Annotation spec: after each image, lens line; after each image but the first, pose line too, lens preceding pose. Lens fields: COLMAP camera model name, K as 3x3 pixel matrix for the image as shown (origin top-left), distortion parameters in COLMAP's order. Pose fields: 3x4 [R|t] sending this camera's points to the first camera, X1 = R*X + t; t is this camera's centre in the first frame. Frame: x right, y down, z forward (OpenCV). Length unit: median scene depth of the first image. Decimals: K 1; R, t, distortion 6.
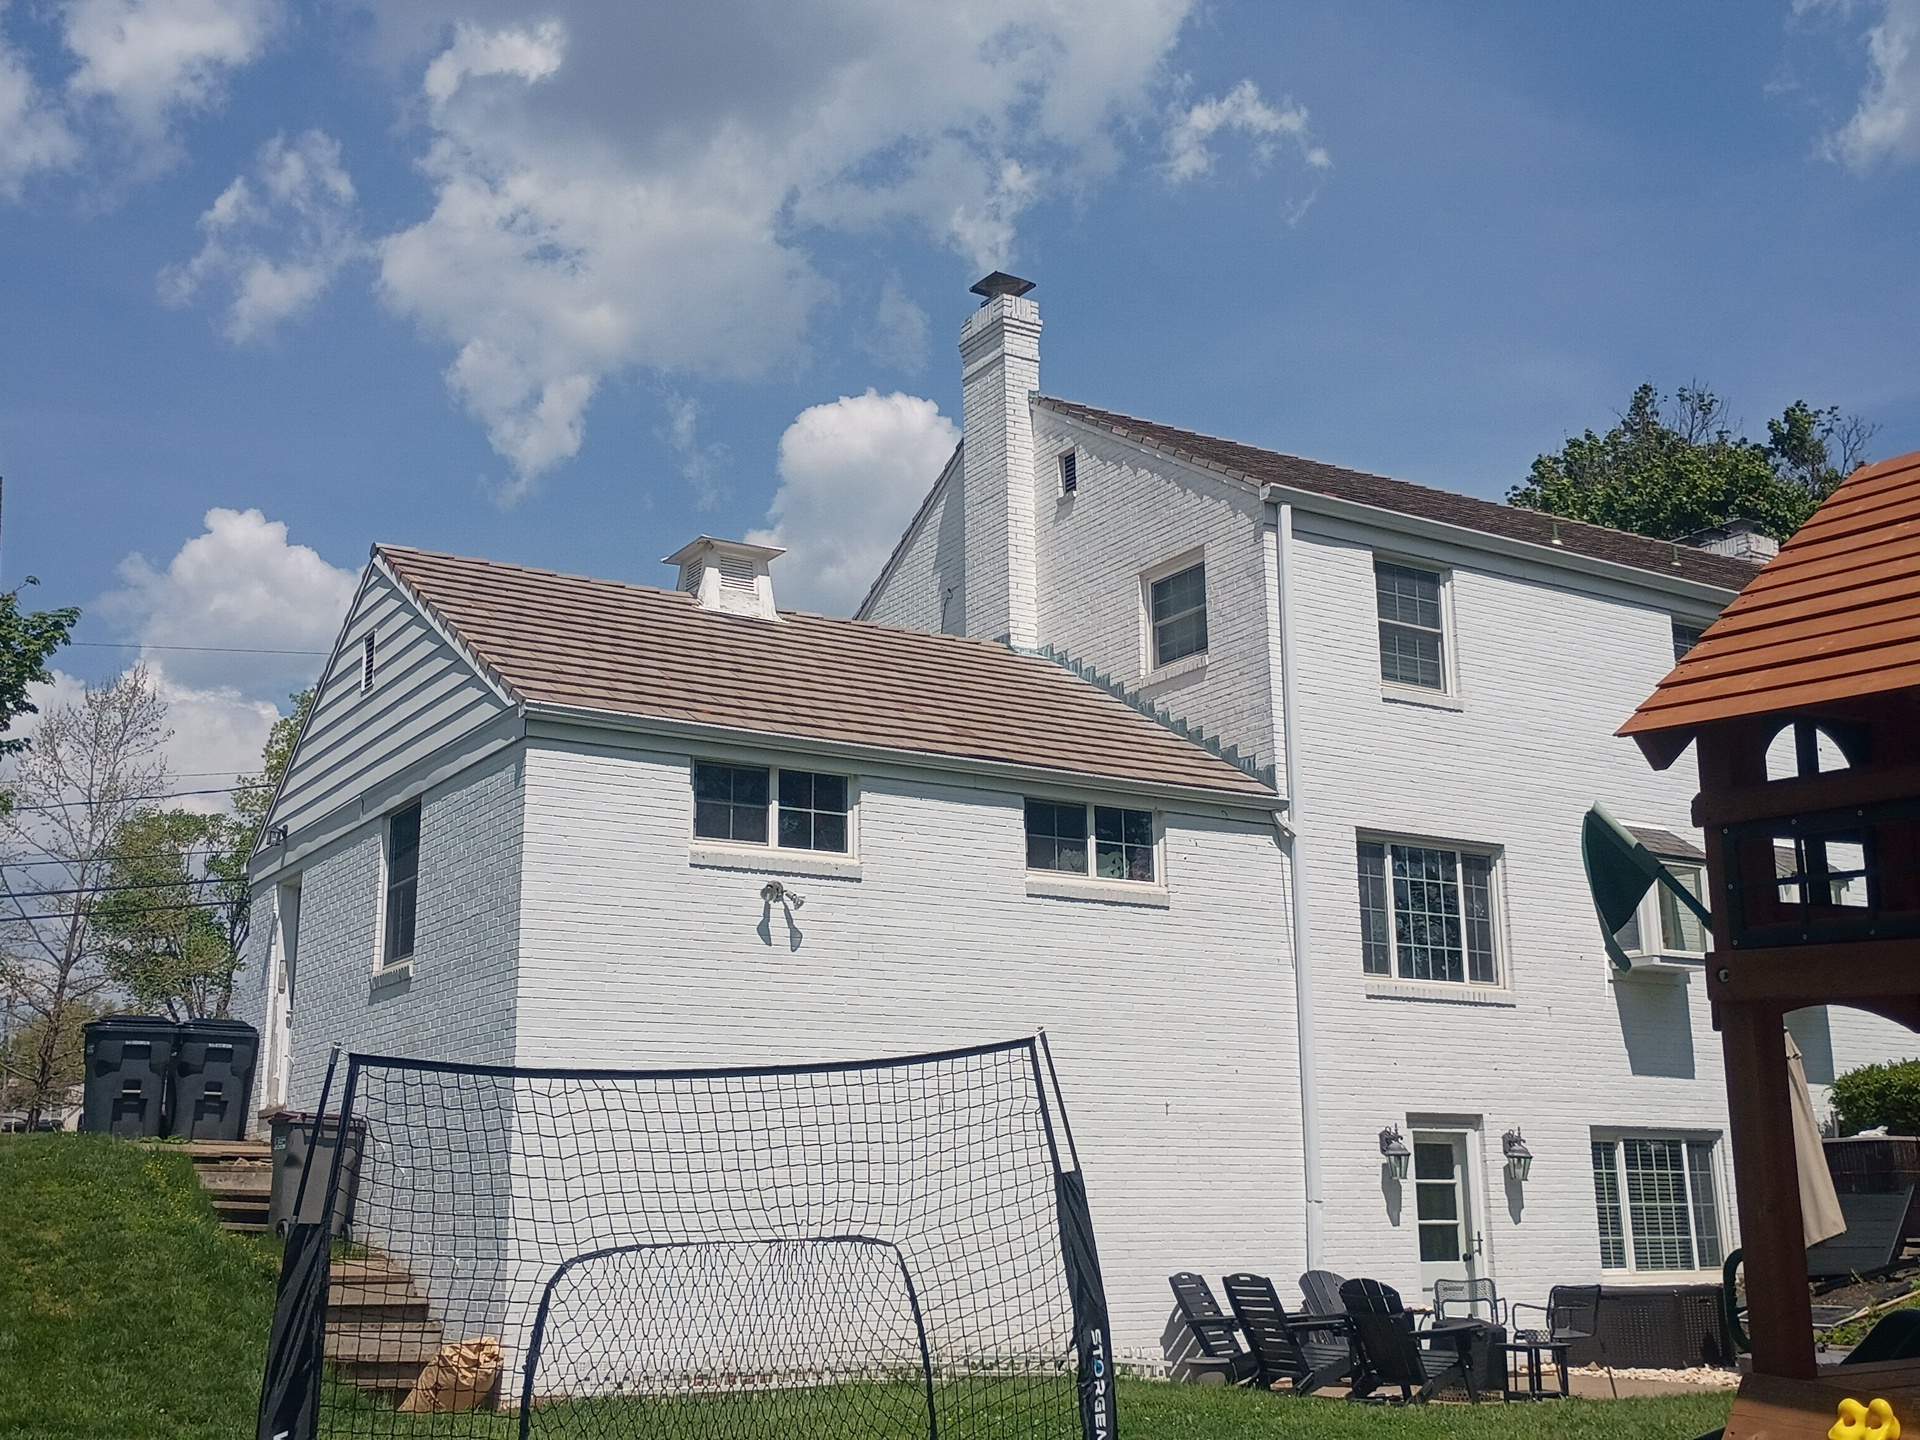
lens RADIAL K [[2125.1, 0, 960.4], [0, 2125.1, 705.1], [0, 0, 1]] dist [0.058234, -0.041858]
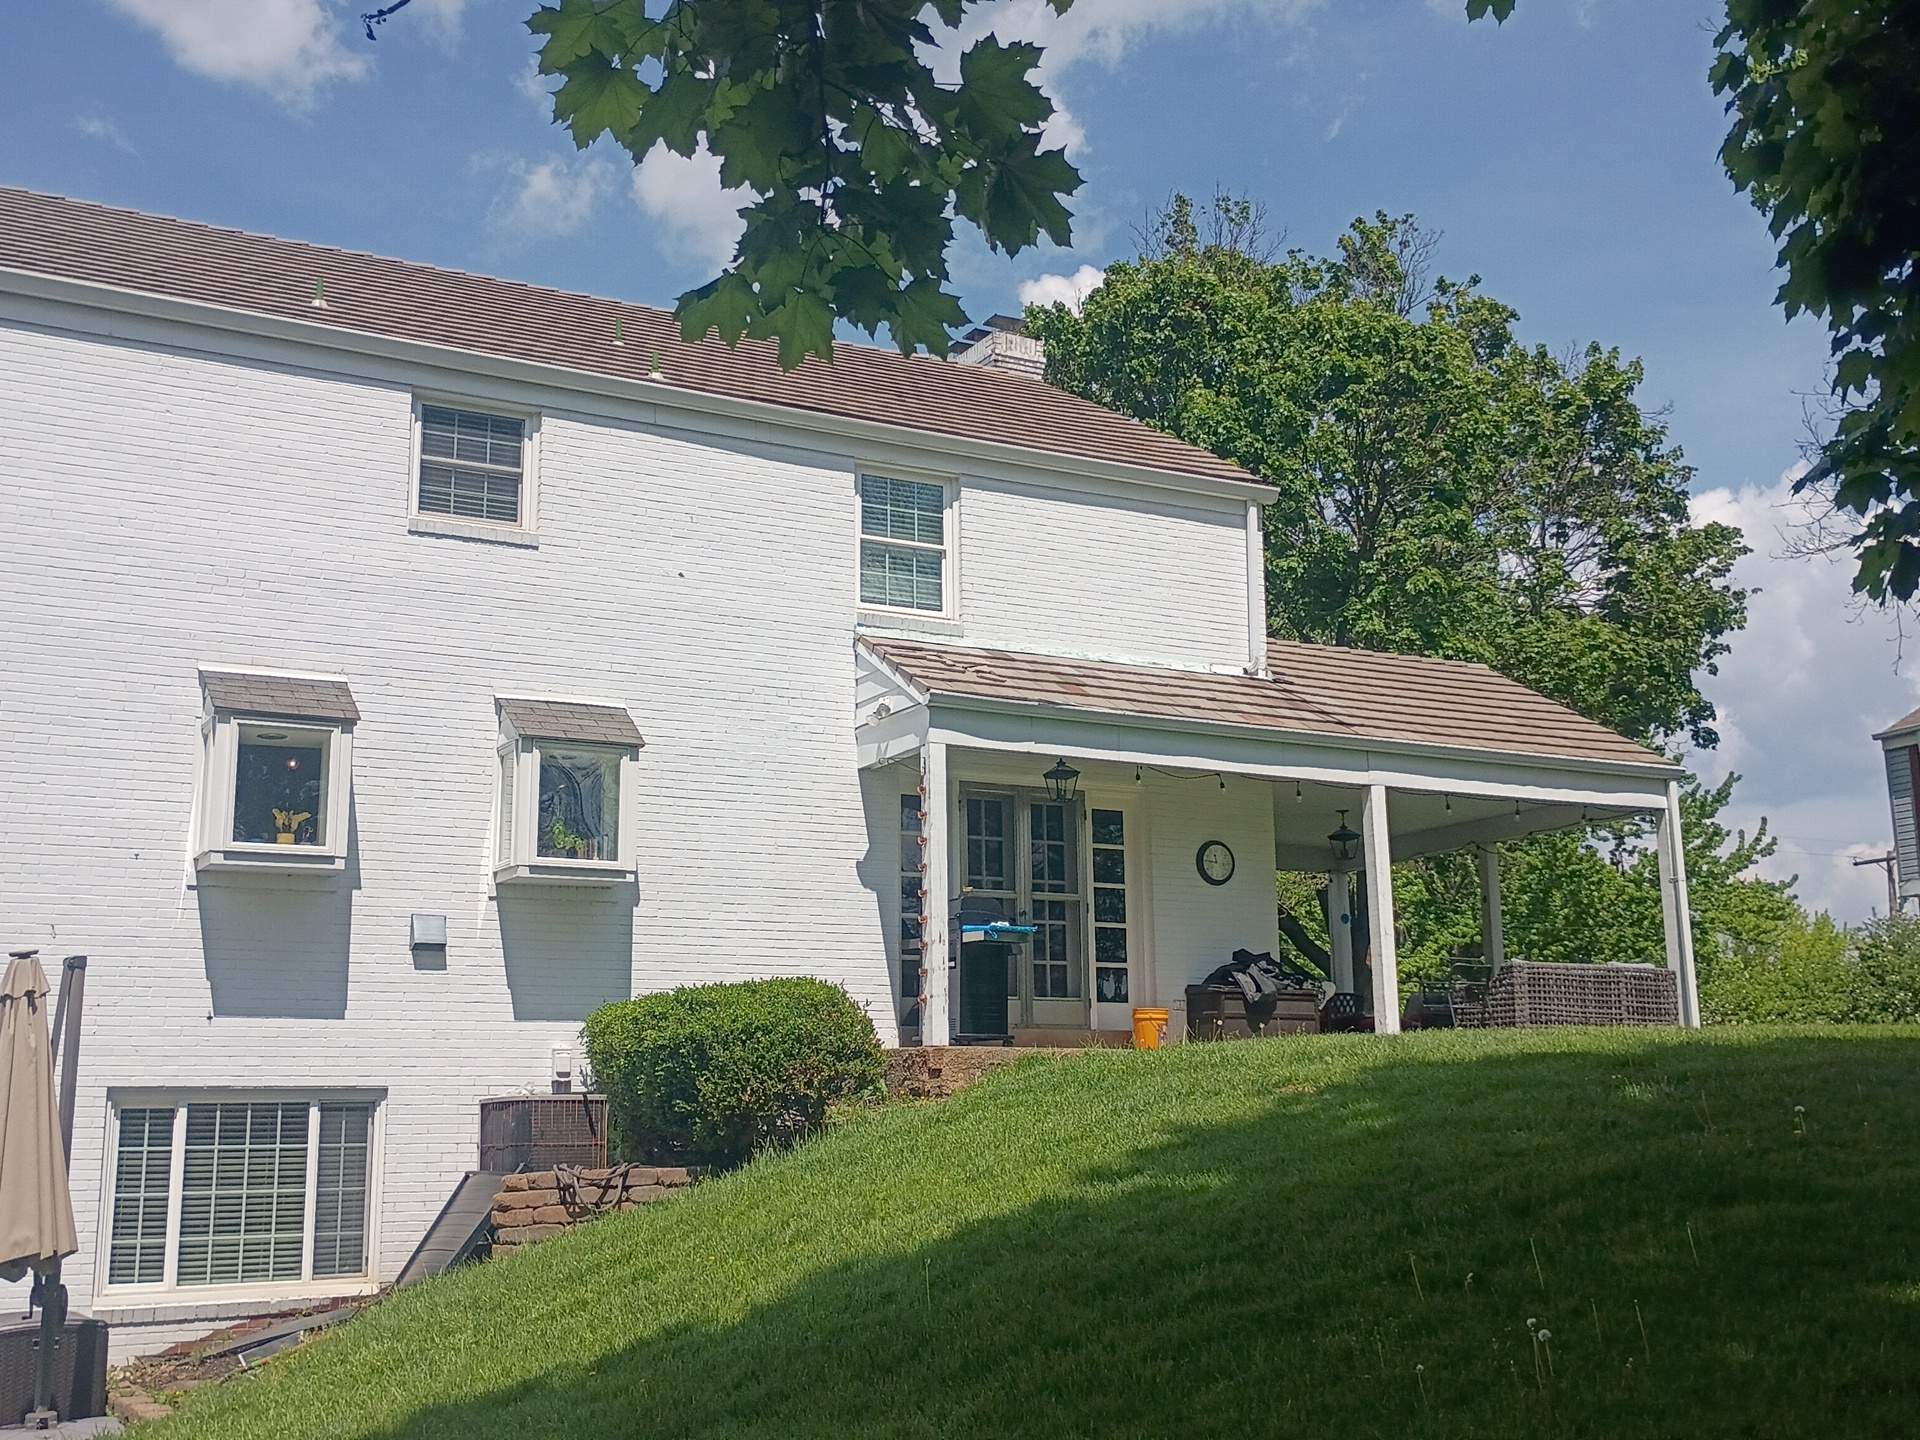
lens RADIAL K [[2125.1, 0, 960.4], [0, 2125.1, 705.1], [0, 0, 1]] dist [0.058234, -0.041858]
pose [[0.997877, -0.016317, -0.063057, 0.667885], [0.018679, 0.999138, 0.037060, 0.049385], [0.062398, -0.038159, 0.997322, 0.320316]]
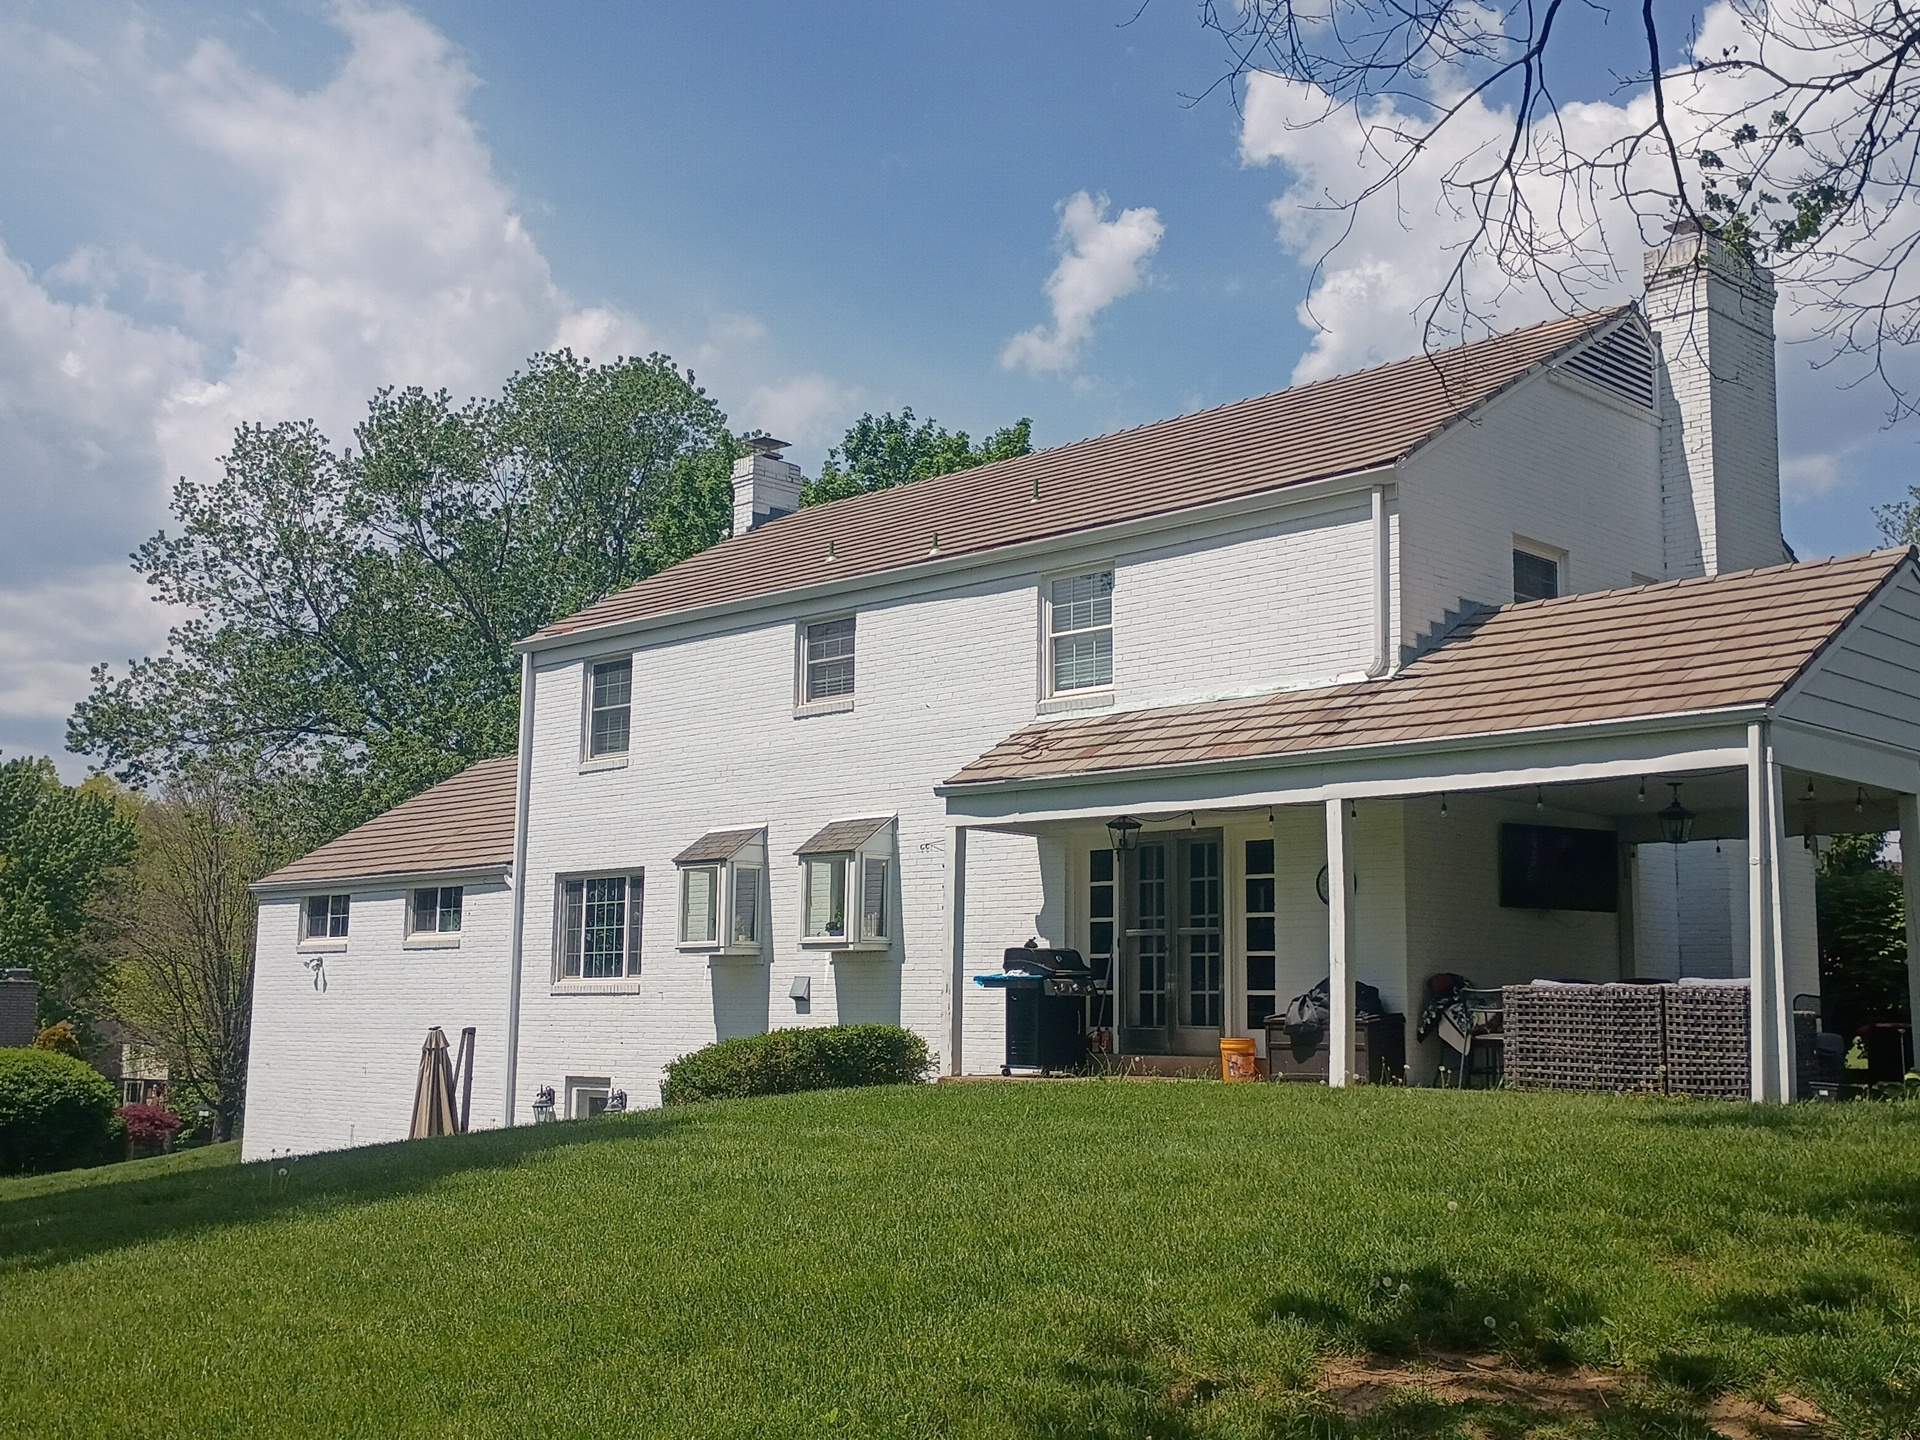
lens RADIAL K [[2125.1, 0, 960.4], [0, 2125.1, 705.1], [0, 0, 1]] dist [0.058234, -0.041858]
pose [[0.217425, -0.134160, -0.966813, 1.648804], [0.219412, 0.971877, -0.085519, 0.130589], [0.951096, -0.193537, 0.240747, 0.955693]]
